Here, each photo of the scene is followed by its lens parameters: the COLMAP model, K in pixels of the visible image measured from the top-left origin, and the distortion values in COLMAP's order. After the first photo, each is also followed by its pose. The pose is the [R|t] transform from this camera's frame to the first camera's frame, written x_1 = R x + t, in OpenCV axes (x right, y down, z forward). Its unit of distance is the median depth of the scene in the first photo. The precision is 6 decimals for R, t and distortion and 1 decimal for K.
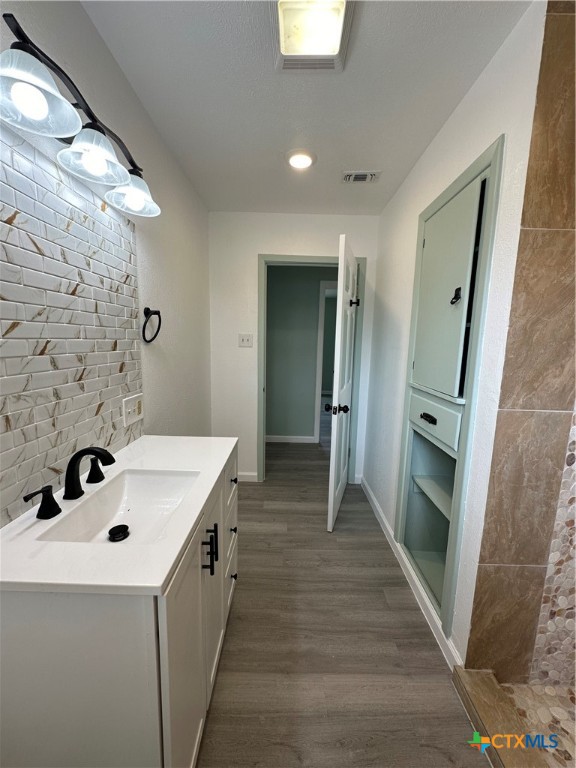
lens RADIAL K [[307.2, 0, 288.0], [0, 307.2, 384.0], [0, 0, 1]] dist [-0.000462, 0.000192]
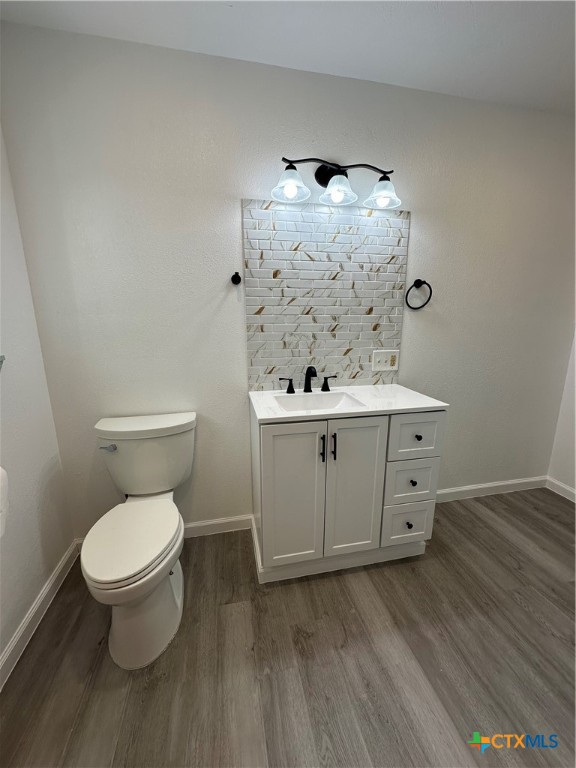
lens RADIAL K [[307.2, 0, 288.0], [0, 307.2, 384.0], [0, 0, 1]] dist [-0.000462, 0.000192]
pose [[0.210210, 0.187608, -0.959487, 0.831849], [-0.132244, 0.977852, 0.162226, 0.026477], [0.968671, 0.092785, 0.230364, 0.355698]]
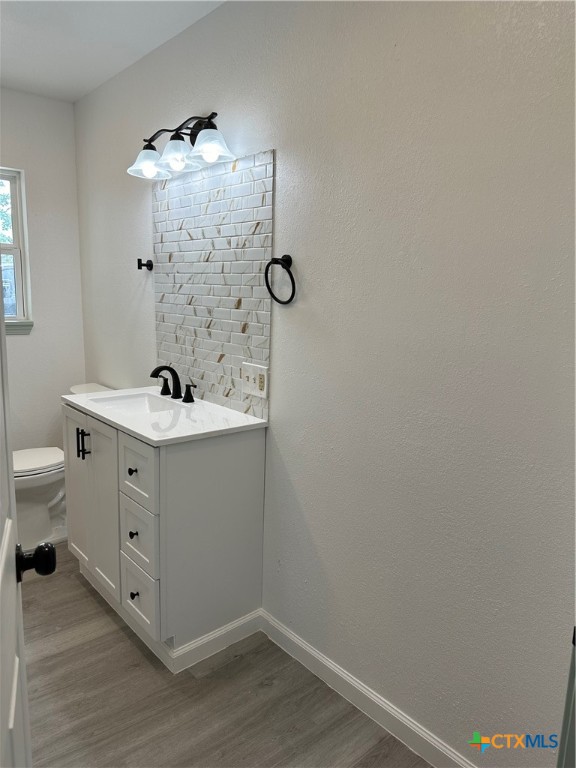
lens RADIAL K [[538.4, 0, 287.1], [0, 538.4, 390.0], [0, 0, 1]] dist [0.117809, -0.132917]
pose [[-0.759146, 0.073305, -0.646779, 0.489661], [-0.138056, 0.952900, 0.270042, -0.372903], [0.636111, 0.294293, -0.713270, 2.563309]]
